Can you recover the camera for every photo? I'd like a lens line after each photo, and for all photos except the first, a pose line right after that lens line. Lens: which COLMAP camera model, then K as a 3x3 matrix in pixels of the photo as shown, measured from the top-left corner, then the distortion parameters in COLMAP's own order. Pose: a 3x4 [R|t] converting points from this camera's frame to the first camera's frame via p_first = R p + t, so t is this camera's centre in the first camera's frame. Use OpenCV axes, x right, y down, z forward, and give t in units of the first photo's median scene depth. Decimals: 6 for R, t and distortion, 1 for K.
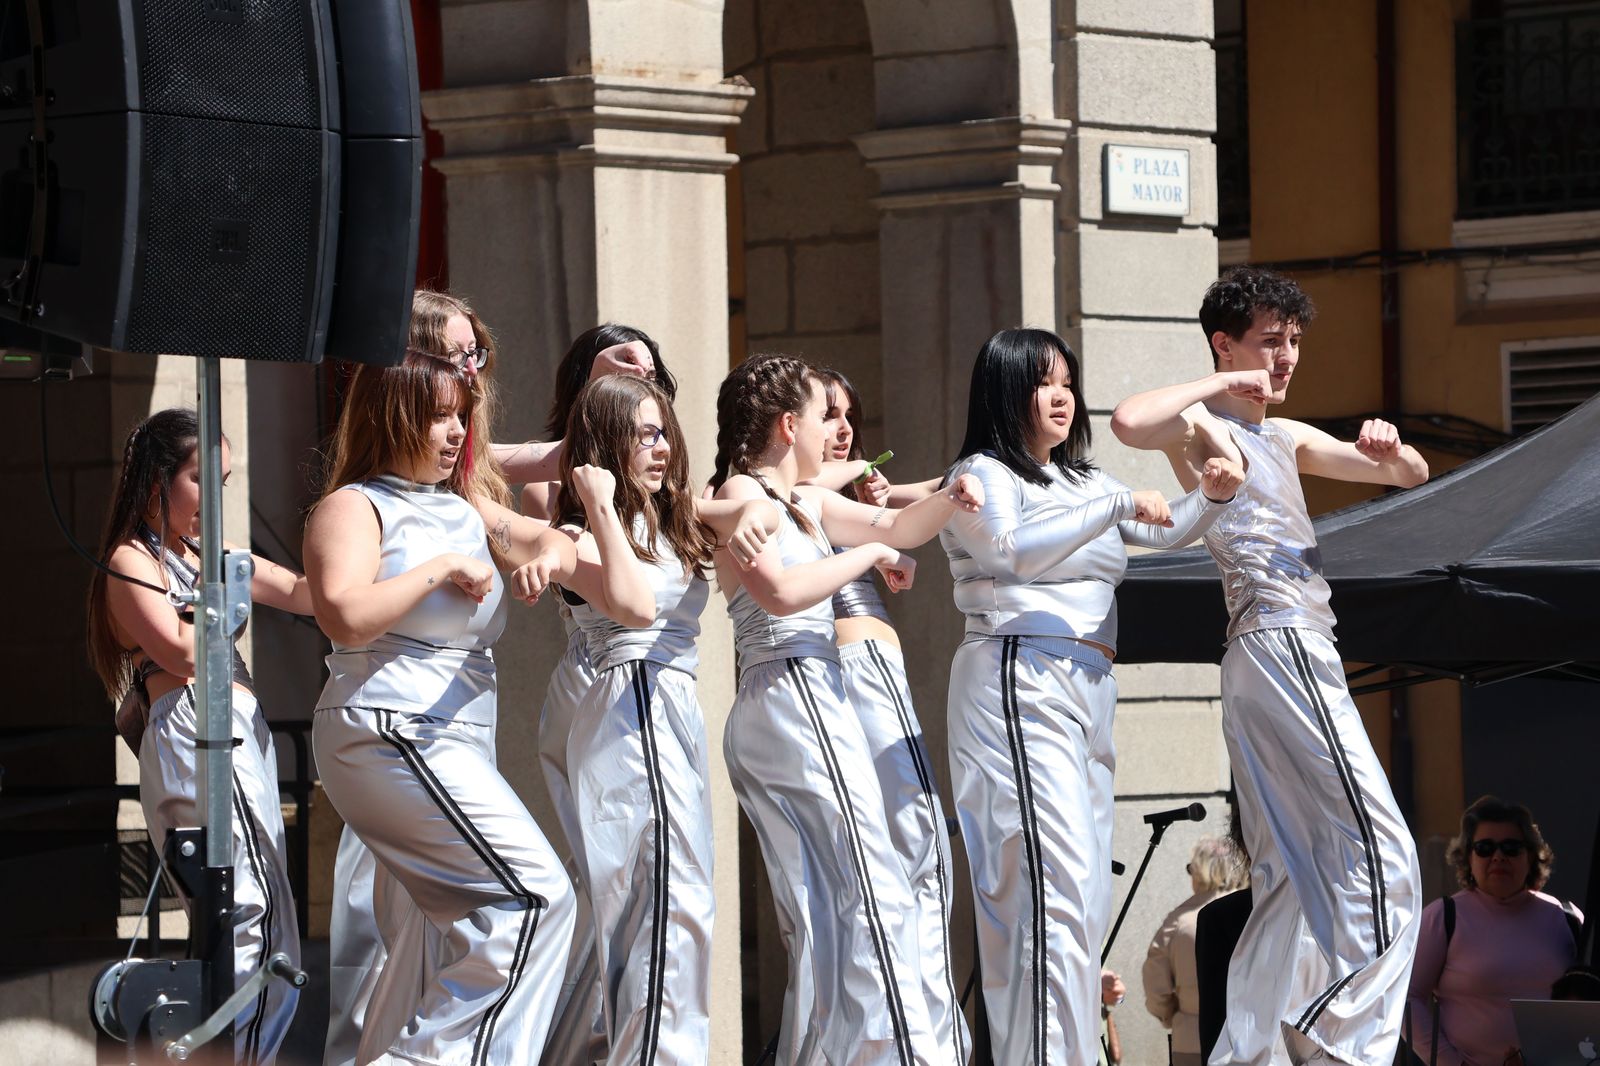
lens RADIAL K [[8383.0, 0, 806.5], [0, 8383.0, 494.2], [0, 0, 1]] dist [1.823466, 2.053805]
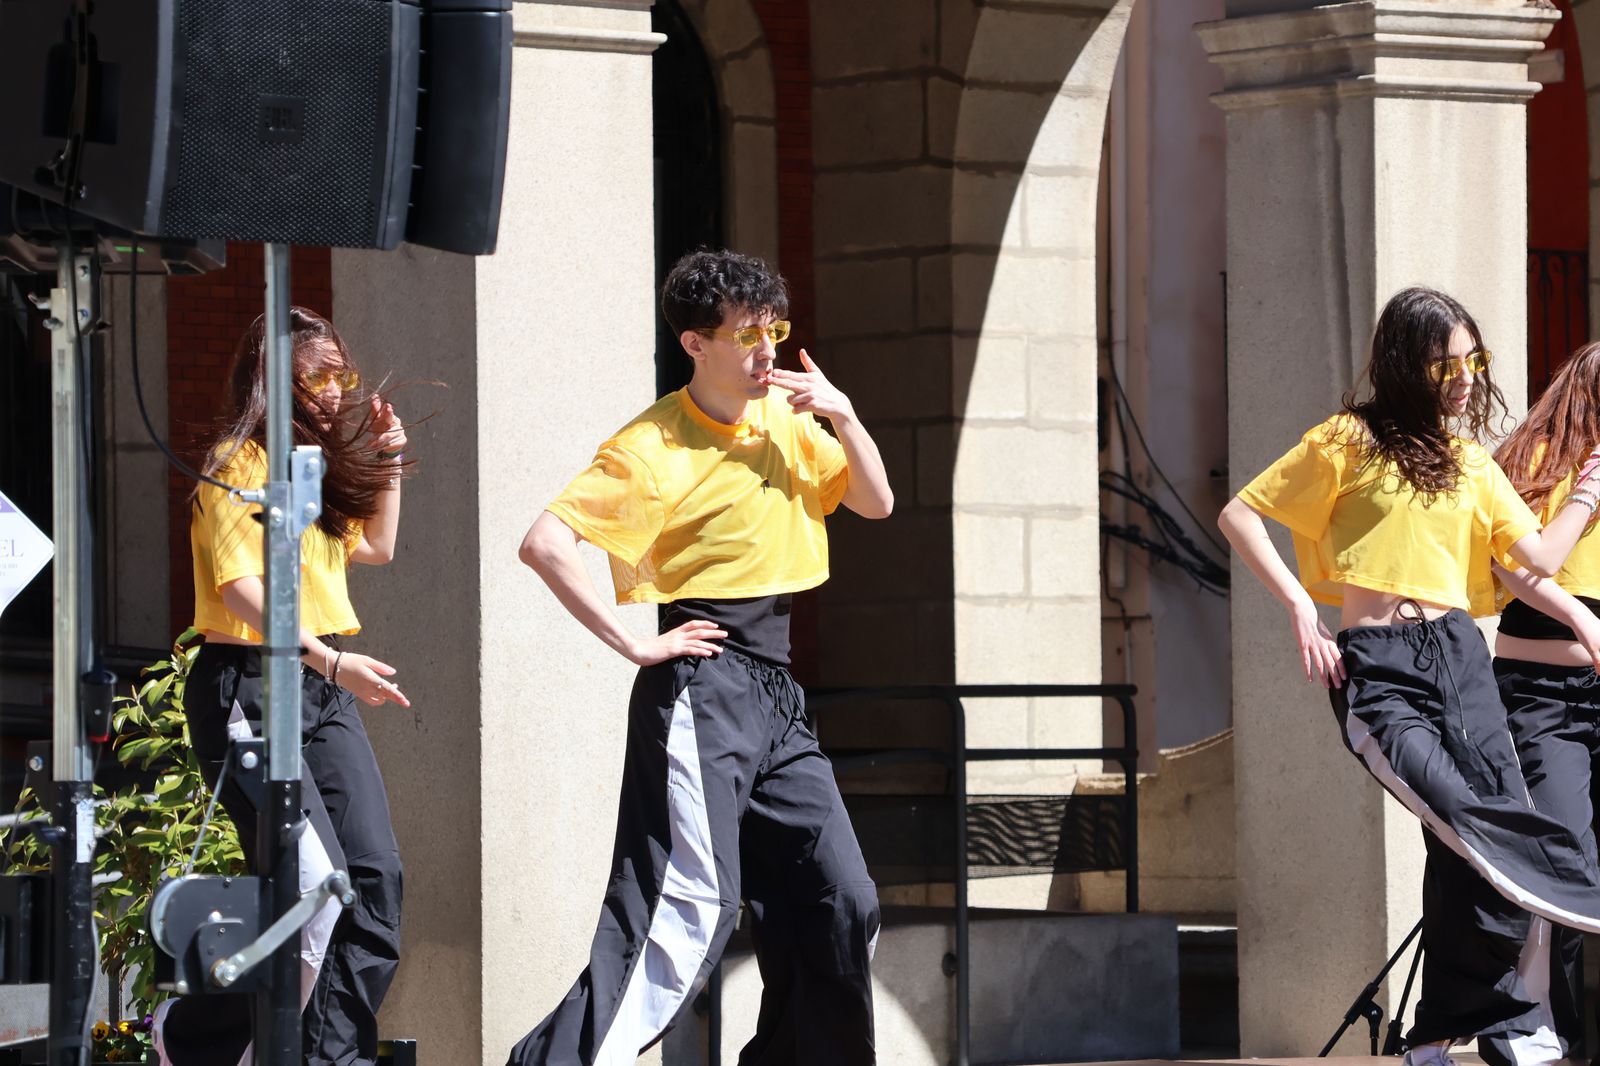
lens RADIAL K [[8643.5, 0, 777.6], [0, 8643.5, 513.5], [0, 0, 1]] dist [1.921030, -3.842916]
pose [[0.987621, 0.004042, -0.156805, 0.062151], [-0.003616, 0.999989, 0.002997, 0.004916], [0.156816, -0.002393, 0.987625, 0.020118]]
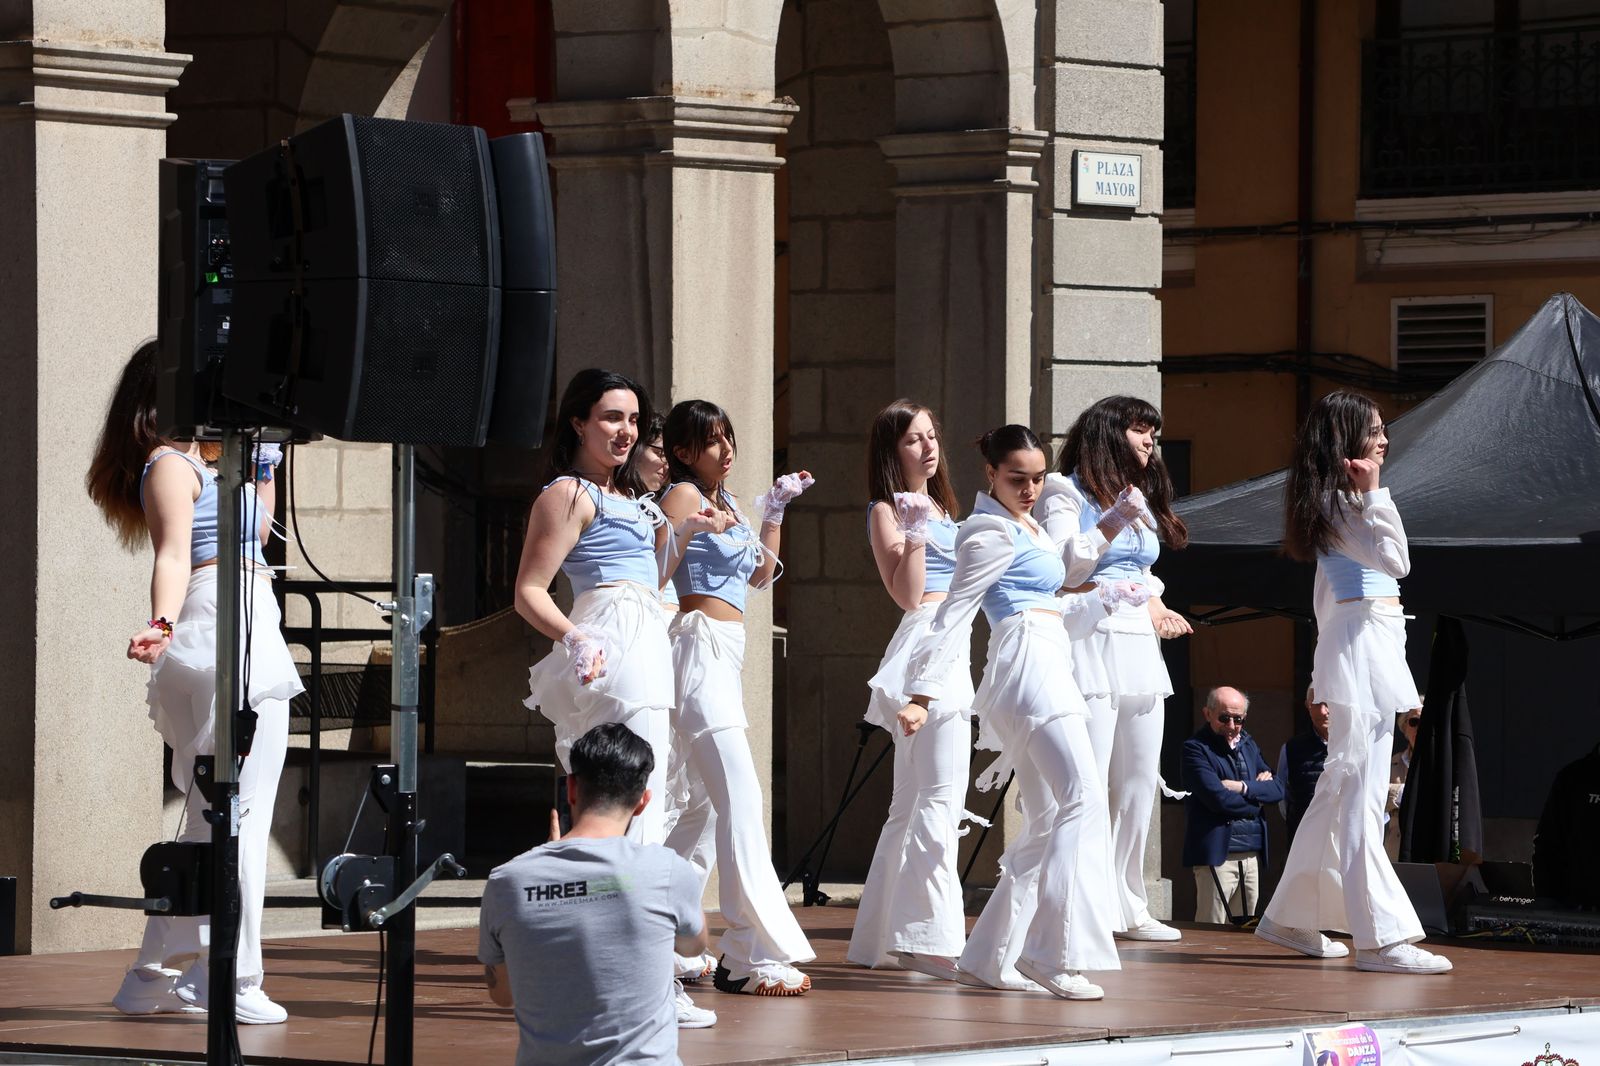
lens RADIAL K [[7342.3, 0, 802.2], [0, 7342.3, 501.1], [0, 0, 1]] dist [1.438069, 7.718188]
pose [[0.999675, 0.024876, -0.005604, 0.001992], [-0.024715, 0.999325, 0.027166, -0.018894], [0.006276, -0.027019, 0.999615, -0.118800]]
